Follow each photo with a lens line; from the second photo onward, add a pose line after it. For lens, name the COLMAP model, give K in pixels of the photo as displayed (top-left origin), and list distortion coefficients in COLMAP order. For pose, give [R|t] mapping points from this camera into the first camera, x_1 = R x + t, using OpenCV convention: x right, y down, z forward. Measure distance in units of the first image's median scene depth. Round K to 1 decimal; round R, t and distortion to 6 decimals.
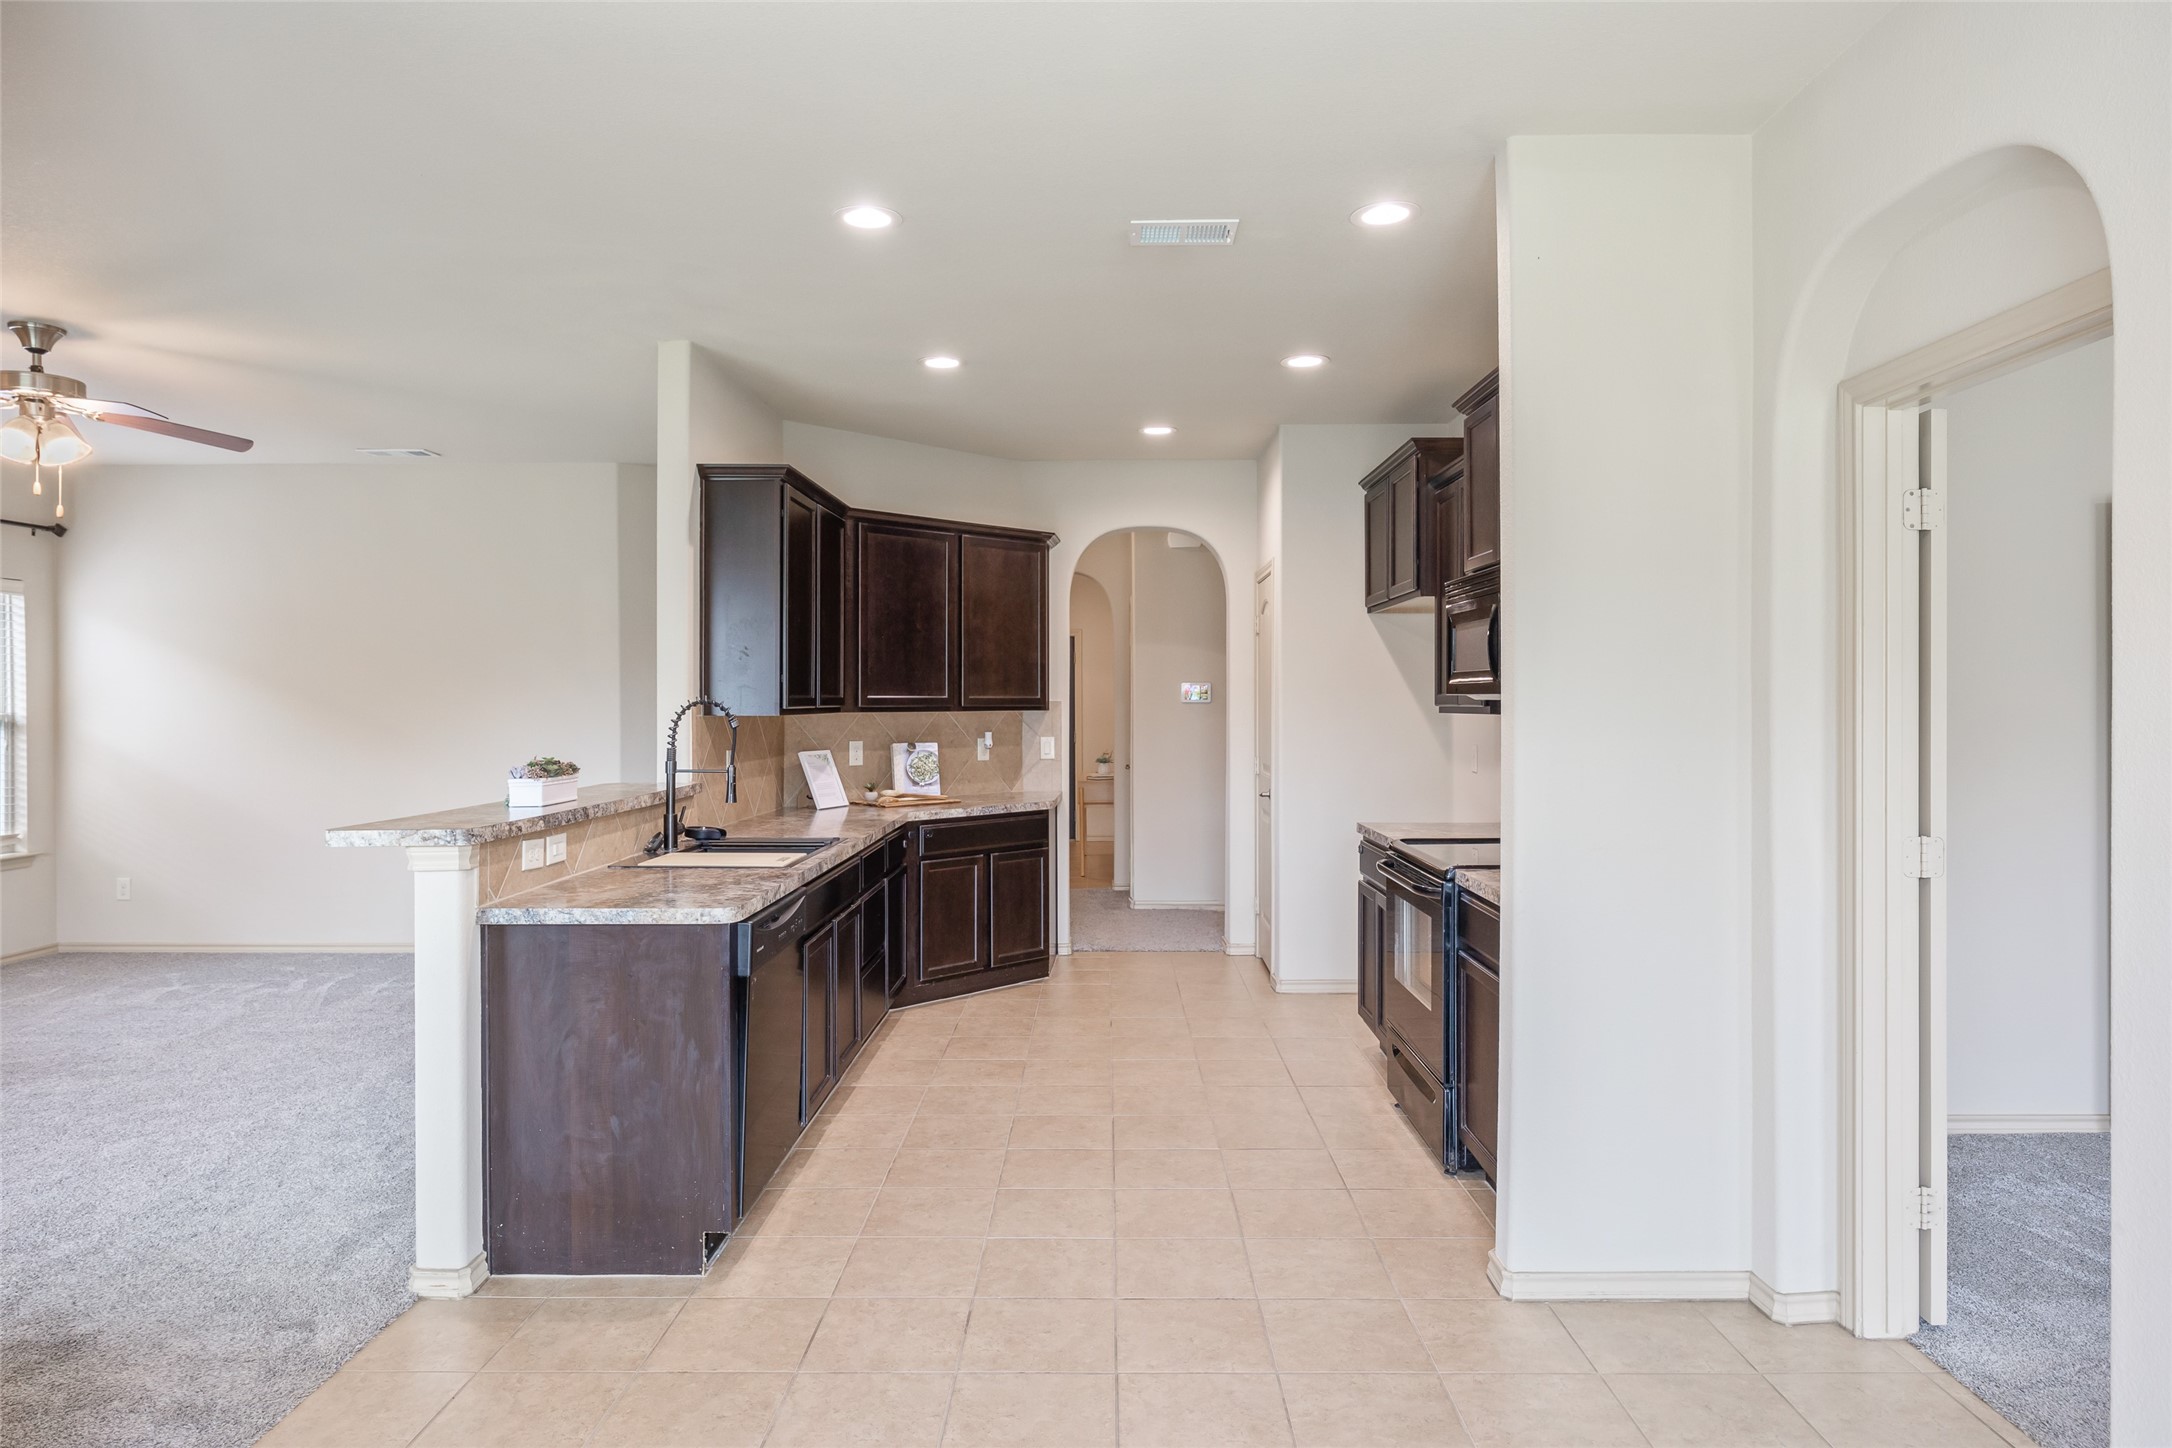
lens RADIAL K [[1299.6, 0, 1102.8], [0, 1299.6, 697.6], [0, 0, 1]] dist [-0.002043, -0.000026]
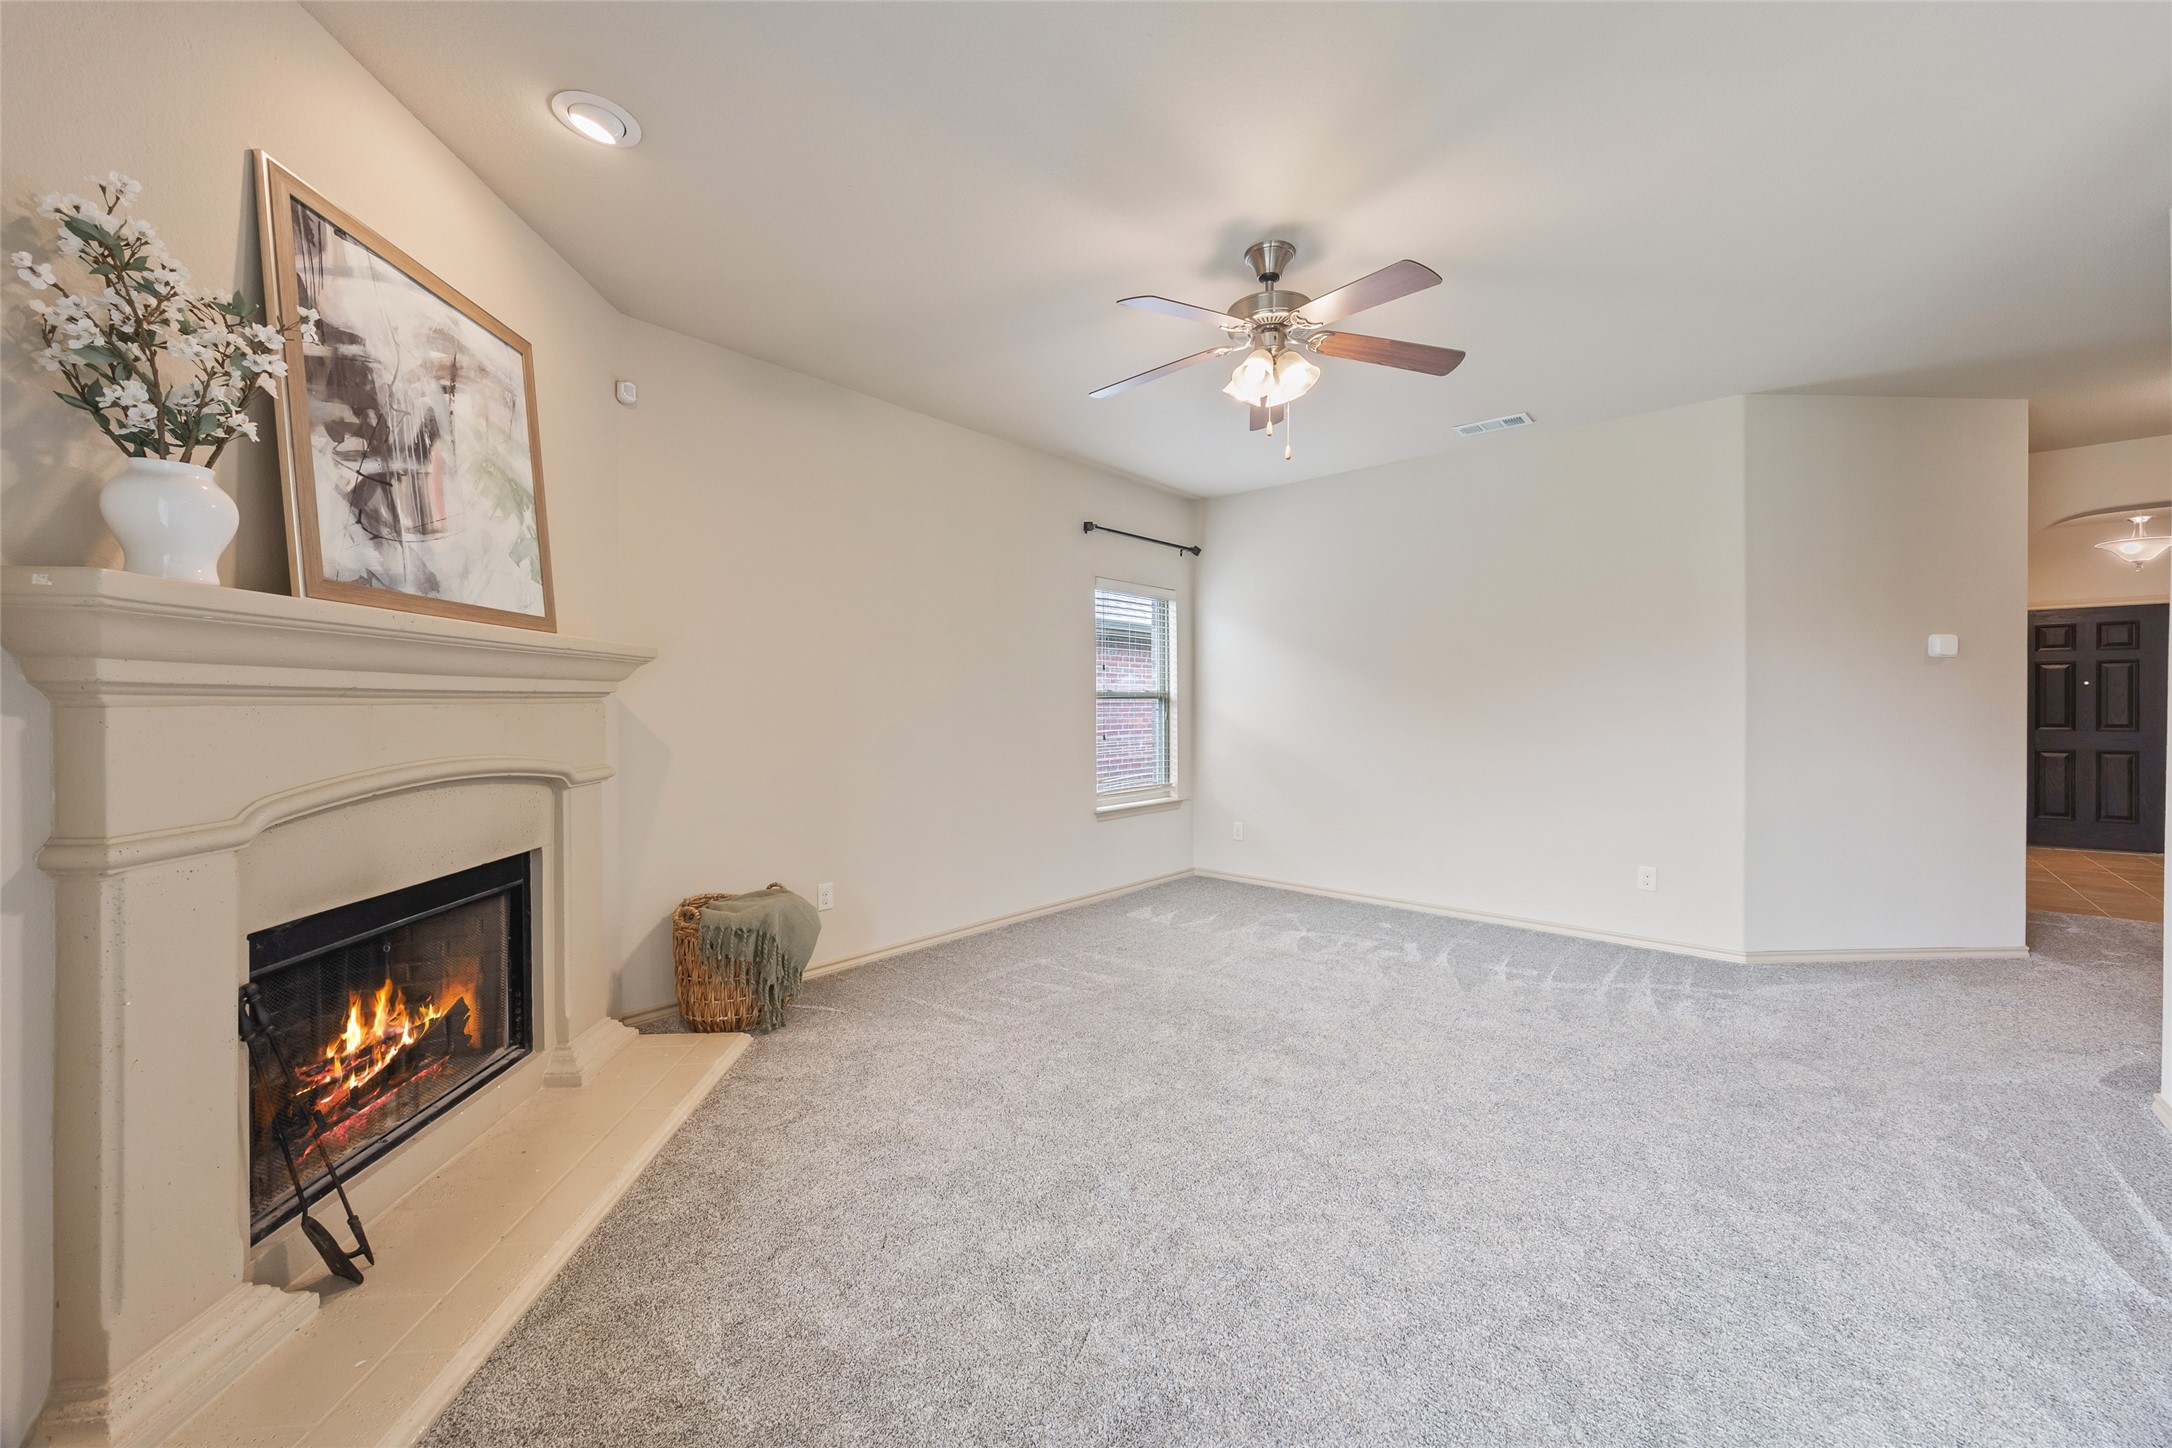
lens RADIAL K [[834.8, 0, 1085.9], [0, 834.8, 711.9], [0, 0, 1]] dist [0.000334, 0.000093]
pose [[0.753948, 0.005083, -0.656914, -0.496918], [0.002745, 0.999937, 0.010888, 0.032889], [0.656928, -0.010012, 0.753887, 0.437130]]
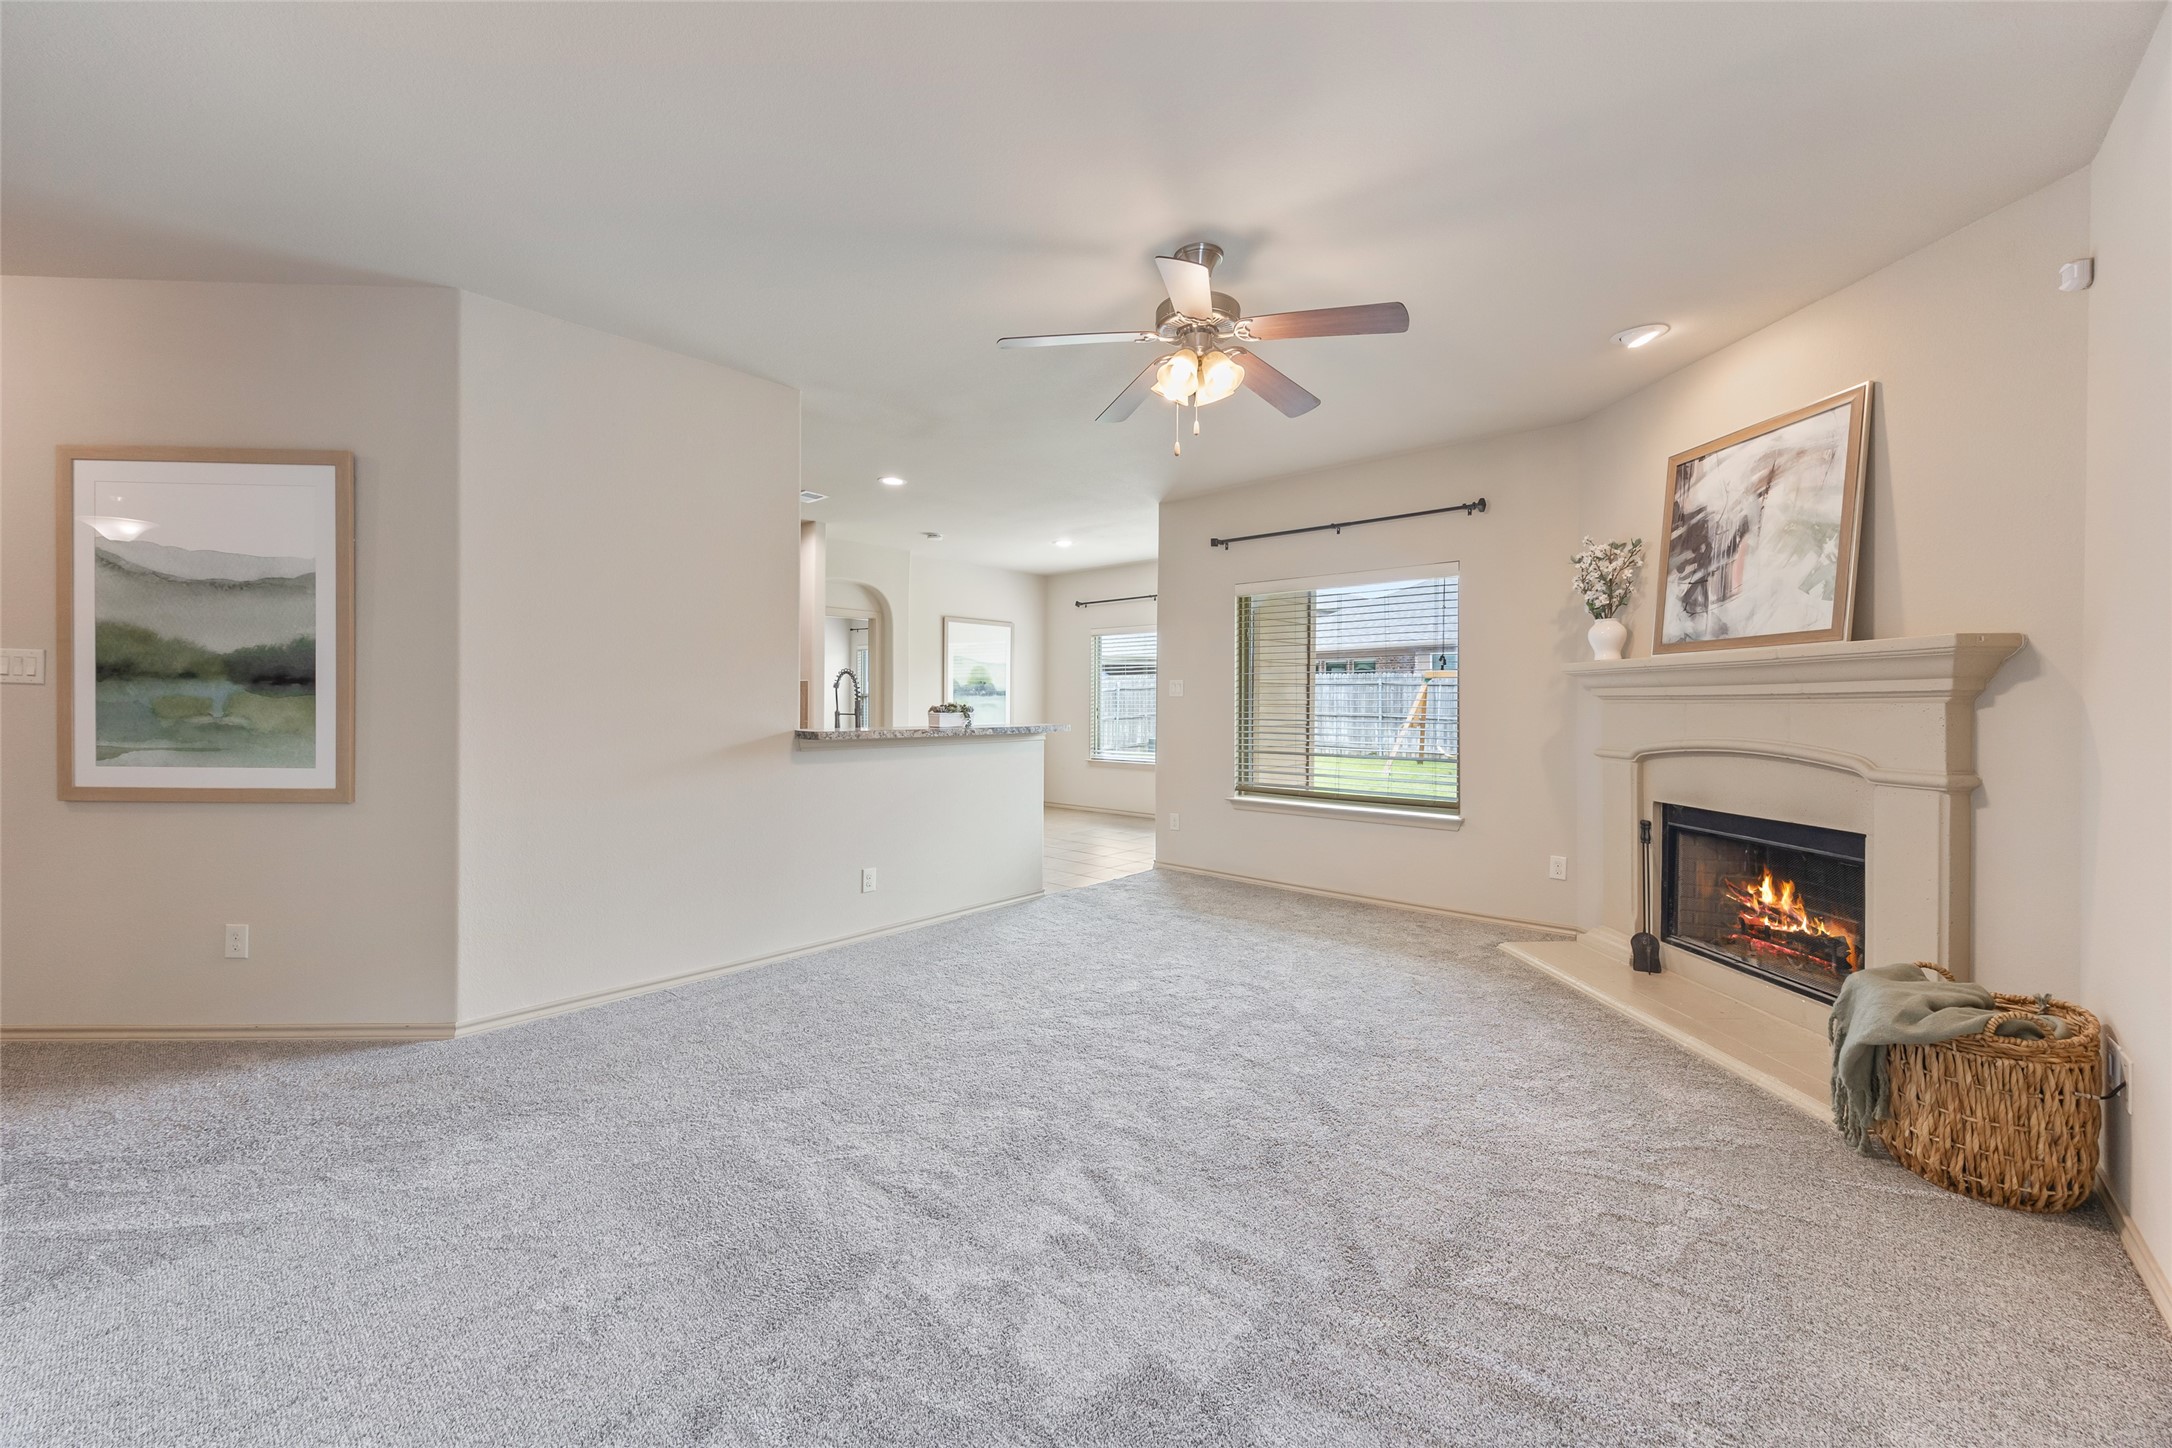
lens RADIAL K [[834.8, 0, 1085.9], [0, 834.8, 711.9], [0, 0, 1]] dist [0.000334, 0.000093]
pose [[-0.756517, -0.011593, 0.653871, -1.098780], [-0.007193, 0.999930, 0.009407, 0.037236], [-0.653934, 0.002414, -0.756547, 1.446686]]
